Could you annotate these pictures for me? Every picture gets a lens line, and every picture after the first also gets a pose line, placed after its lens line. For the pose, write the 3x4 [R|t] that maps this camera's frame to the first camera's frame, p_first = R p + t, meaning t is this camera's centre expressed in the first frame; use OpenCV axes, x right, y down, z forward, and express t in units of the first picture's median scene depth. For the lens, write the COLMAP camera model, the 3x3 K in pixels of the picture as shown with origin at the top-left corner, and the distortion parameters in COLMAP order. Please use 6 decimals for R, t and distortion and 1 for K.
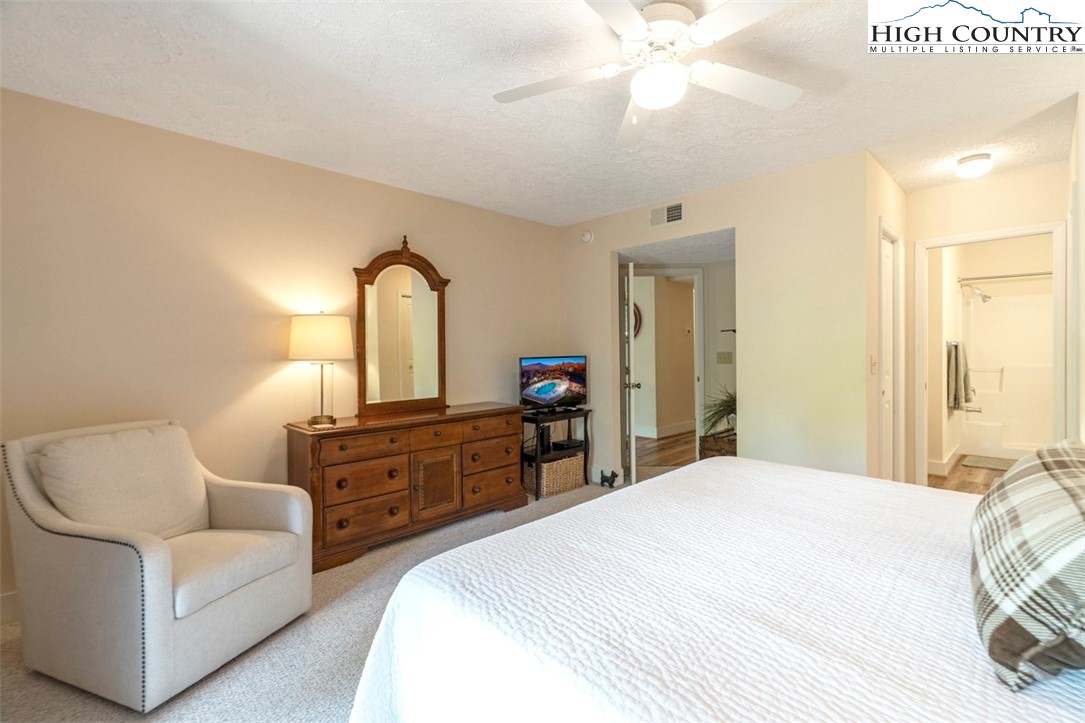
lens RADIAL K [[488.2, 0, 552.0], [0, 488.2, 350.3], [0, 0, 1]] dist [-0.000102, 0.000143]
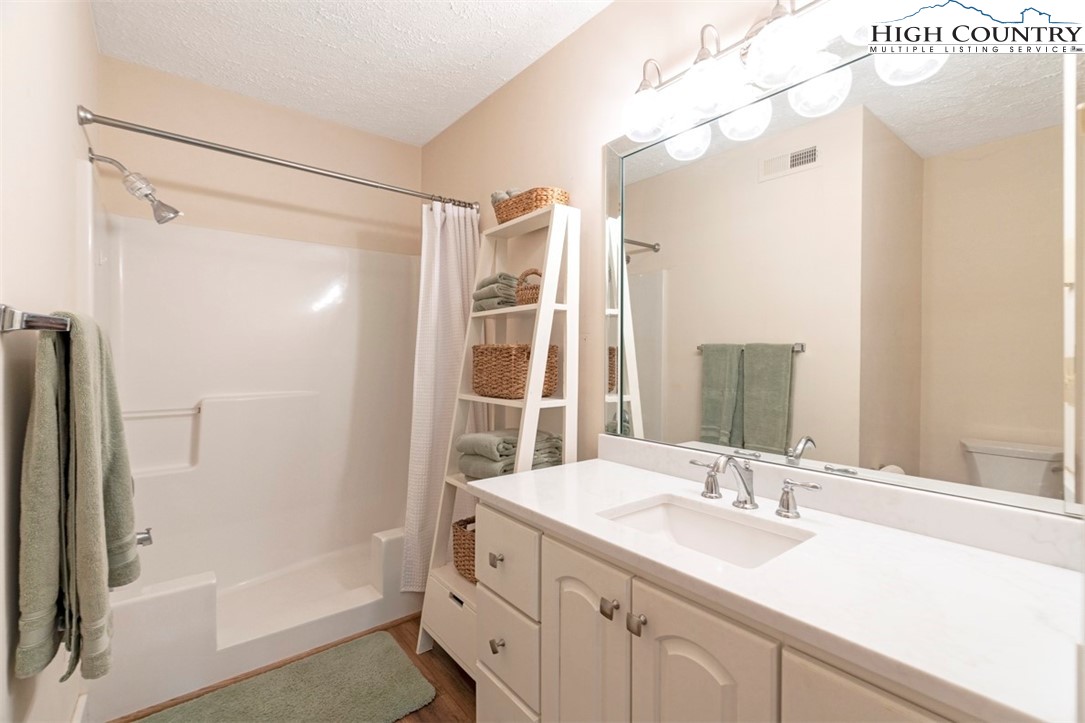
lens RADIAL K [[487.3, 0, 551.1], [0, 487.3, 354.1], [0, 0, 1]] dist [0.000254, 0.000474]
pose [[0.108419, 0.007127, 0.994080, 0.641267], [0.001109, 0.999973, -0.007290, -0.001160], [-0.994105, 0.001893, 0.108409, 0.770173]]
